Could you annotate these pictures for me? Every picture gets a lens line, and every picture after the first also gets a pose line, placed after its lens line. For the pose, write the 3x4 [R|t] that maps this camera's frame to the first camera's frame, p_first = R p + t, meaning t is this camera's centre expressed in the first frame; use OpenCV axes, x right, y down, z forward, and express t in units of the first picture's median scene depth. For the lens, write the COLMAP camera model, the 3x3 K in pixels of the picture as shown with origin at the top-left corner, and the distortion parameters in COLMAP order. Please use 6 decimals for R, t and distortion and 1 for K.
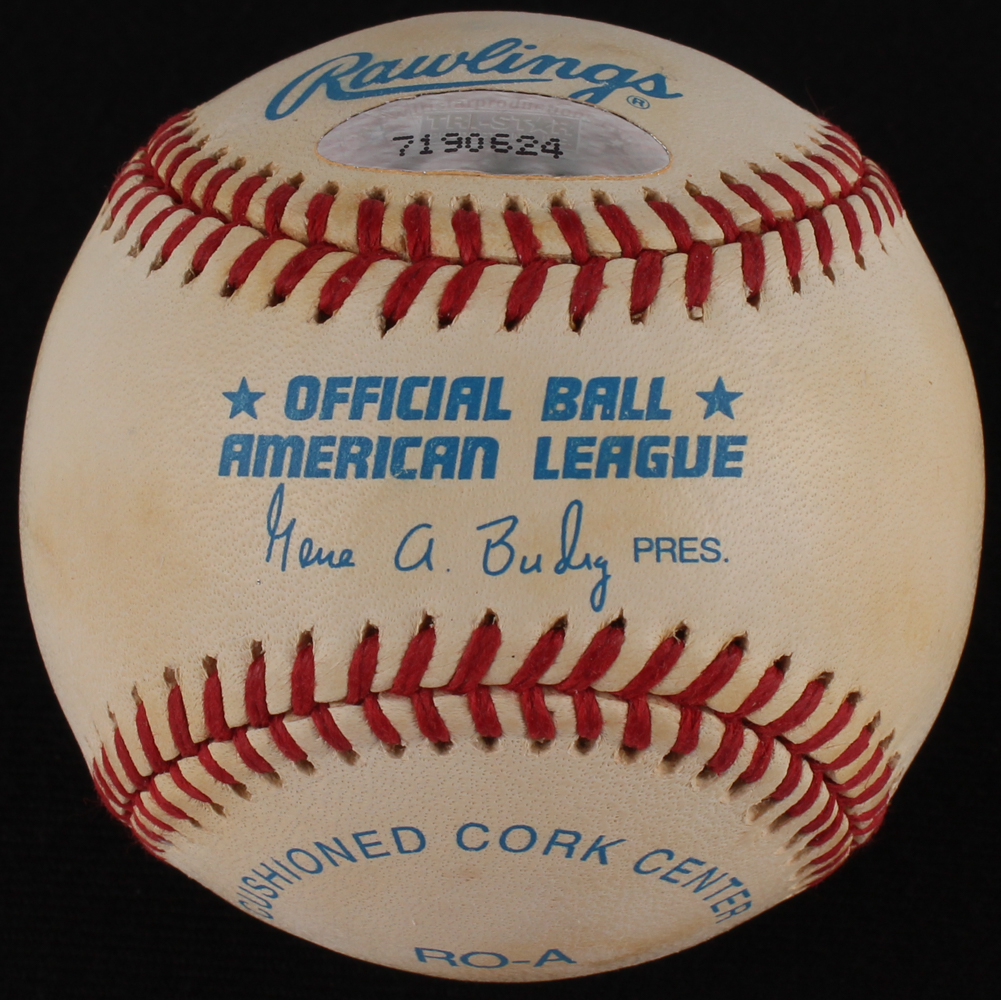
lens RADIAL K [[1047.5, 0, 504.8], [0, 1047.5, 500.4], [0, 0, 1]] dist [-0.004561, 0.000000]
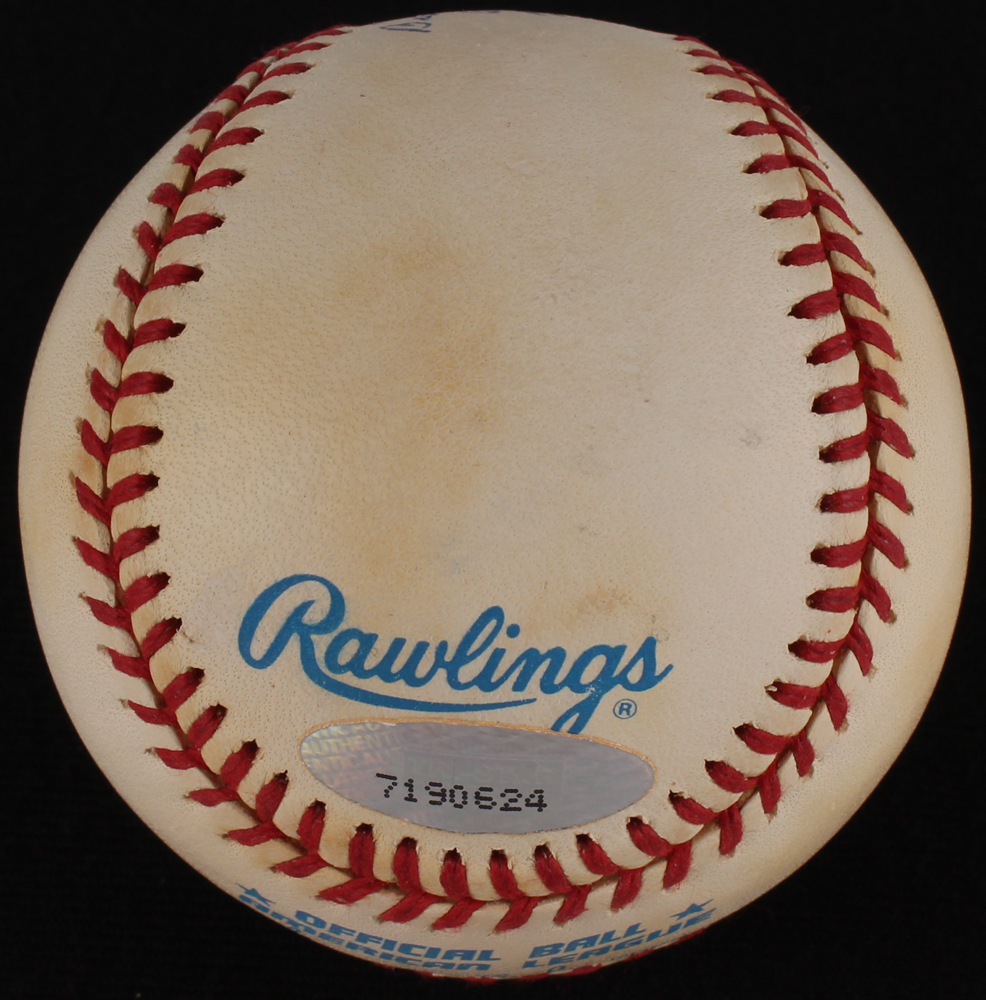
lens RADIAL K [[1052.5, 0, 496.0], [0, 1052.5, 500.2], [0, 0, 1]] dist [-0.012777, 0.000000]
pose [[0.999737, -0.020713, -0.009854, 0.022408], [0.022936, 0.898546, 0.438280, -1.022319], [-0.000224, -0.438391, 0.898784, 0.217114]]
